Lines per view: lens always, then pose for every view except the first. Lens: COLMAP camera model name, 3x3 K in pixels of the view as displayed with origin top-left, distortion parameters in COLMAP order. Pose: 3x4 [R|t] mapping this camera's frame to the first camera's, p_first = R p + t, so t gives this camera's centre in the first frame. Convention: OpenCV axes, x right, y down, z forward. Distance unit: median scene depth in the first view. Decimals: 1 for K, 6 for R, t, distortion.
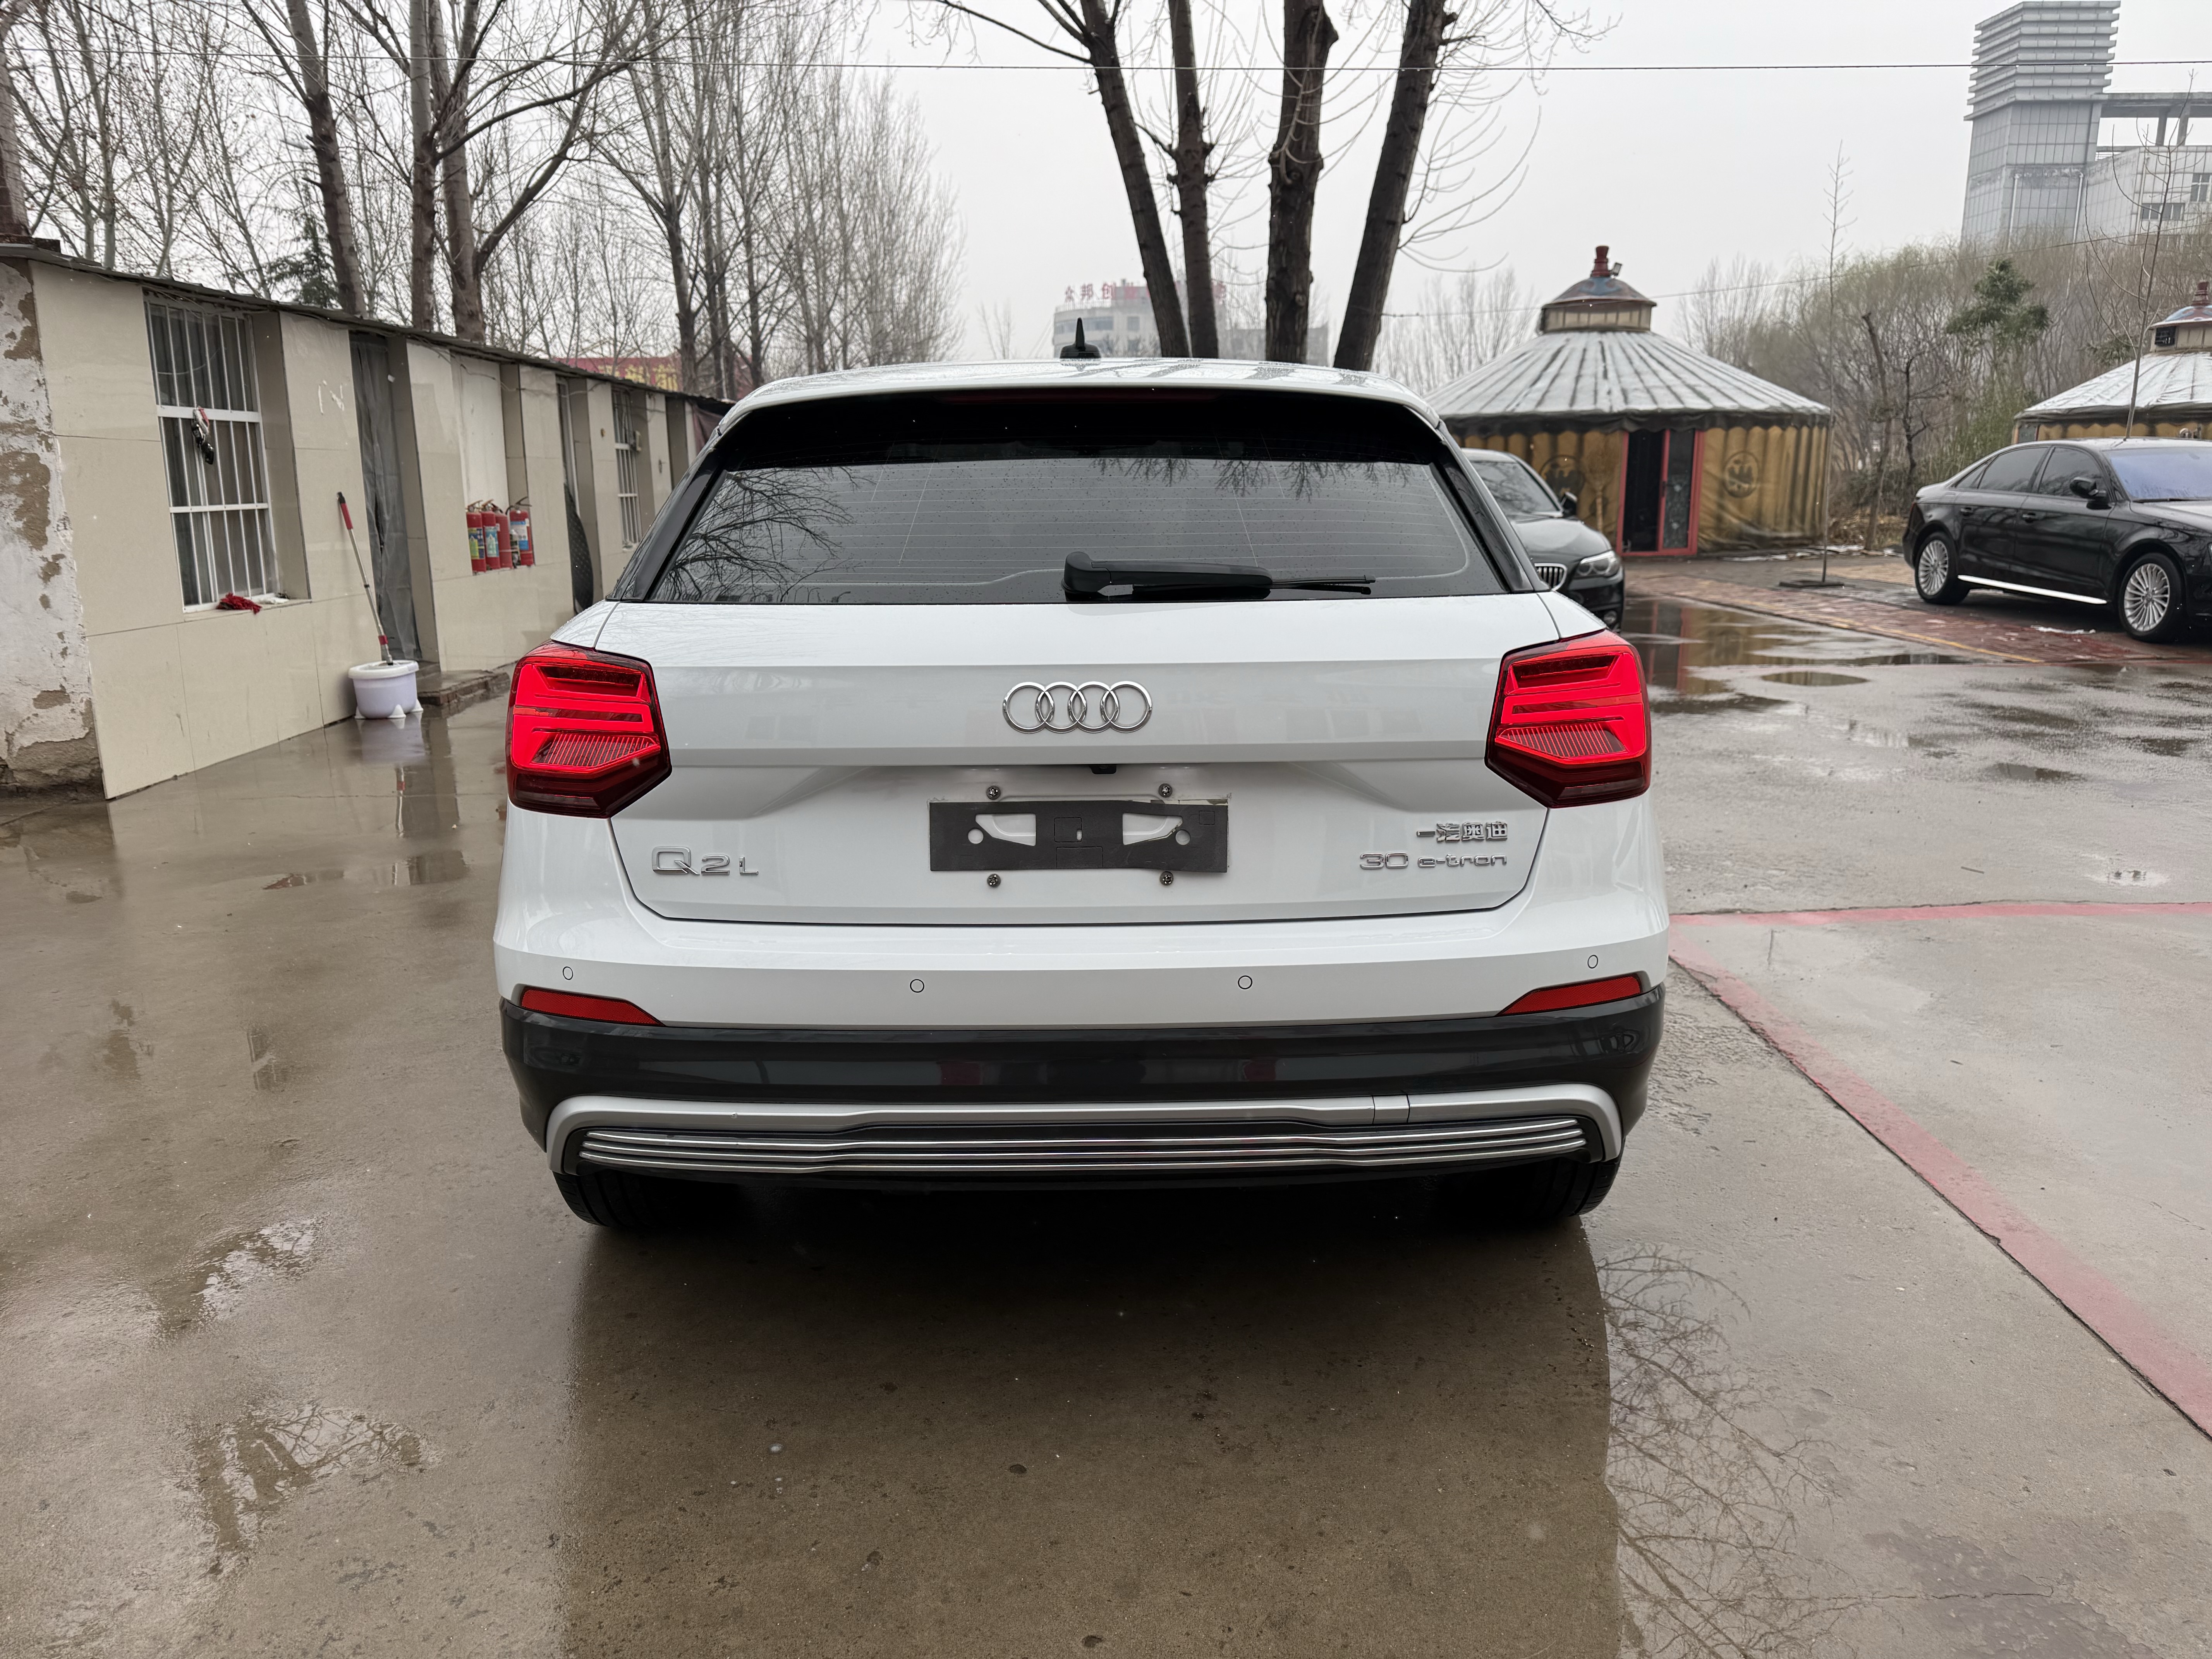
lens RADIAL K [[1549.8, 0, 1096.6], [0, 1549.8, 852.5], [0, 0, 1]] dist [-0.023720, -0.005342]
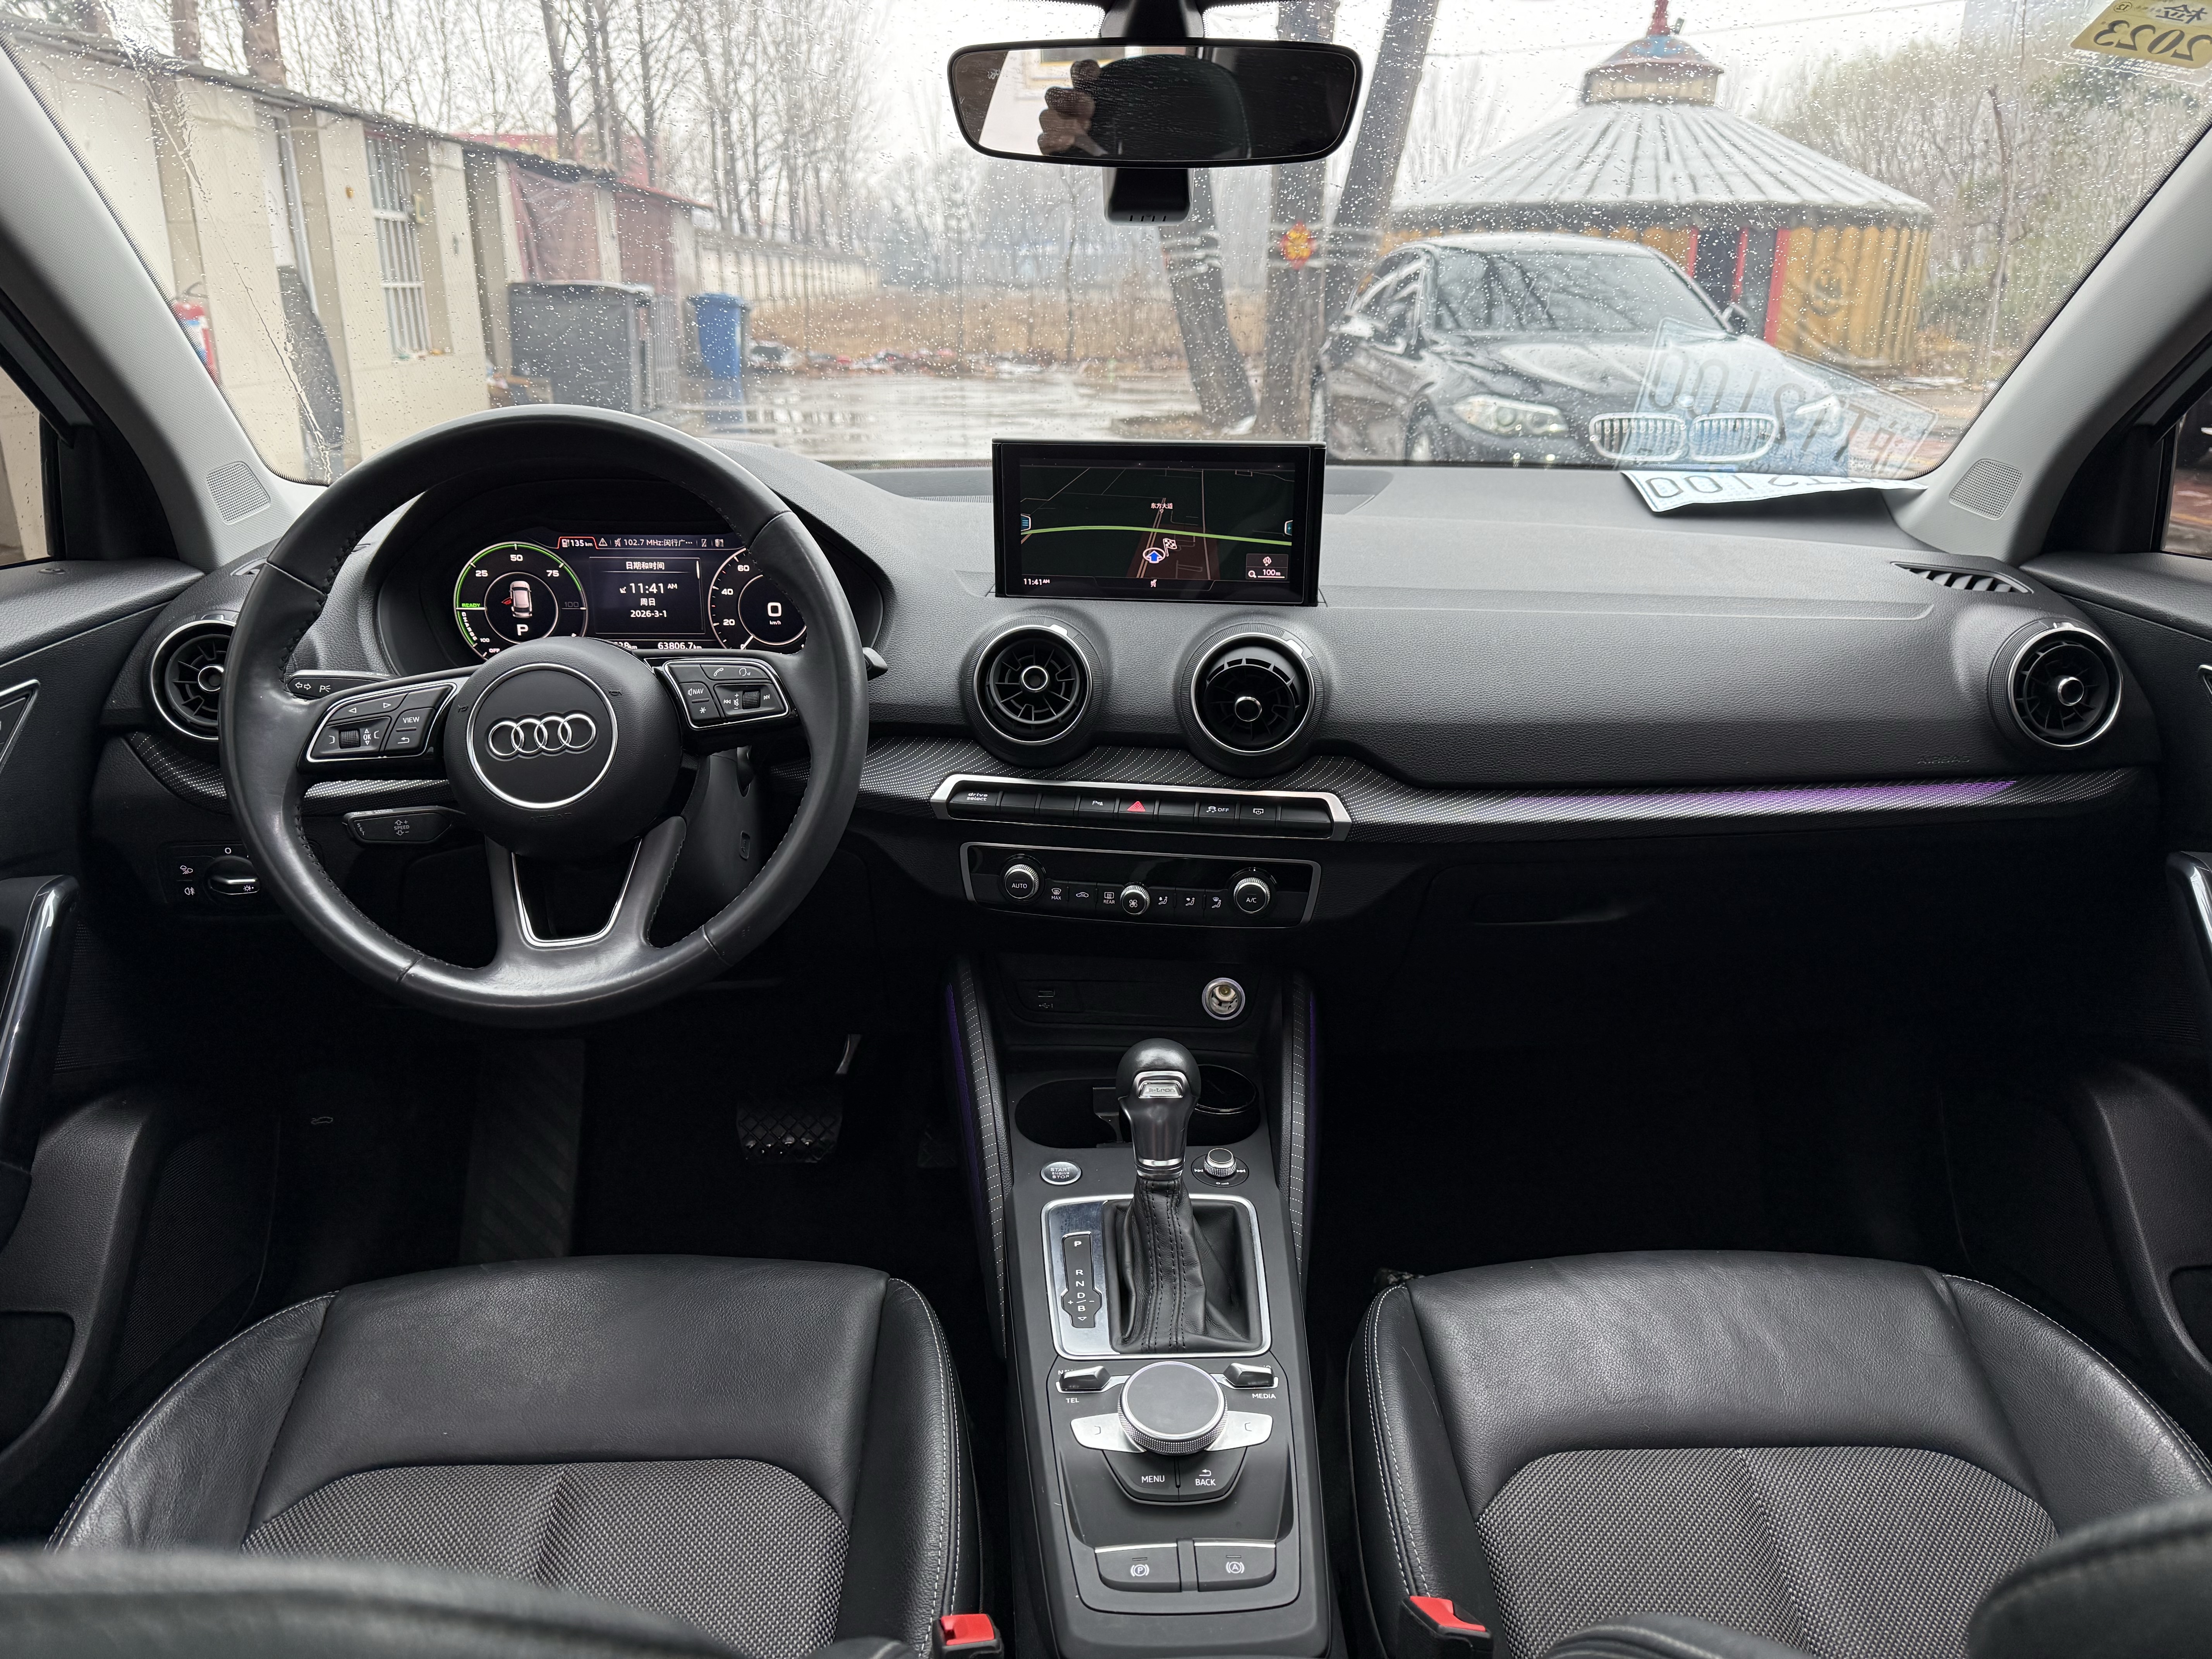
lens RADIAL K [[1549.8, 0, 1096.6], [0, 1549.8, 852.5], [0, 0, 1]] dist [-0.023720, -0.005342]
pose [[0.999080, 0.003893, 0.042717, -0.004943], [-0.008840, 0.993182, 0.116236, -0.036506], [-0.041973, -0.116507, 0.992303, 0.164533]]
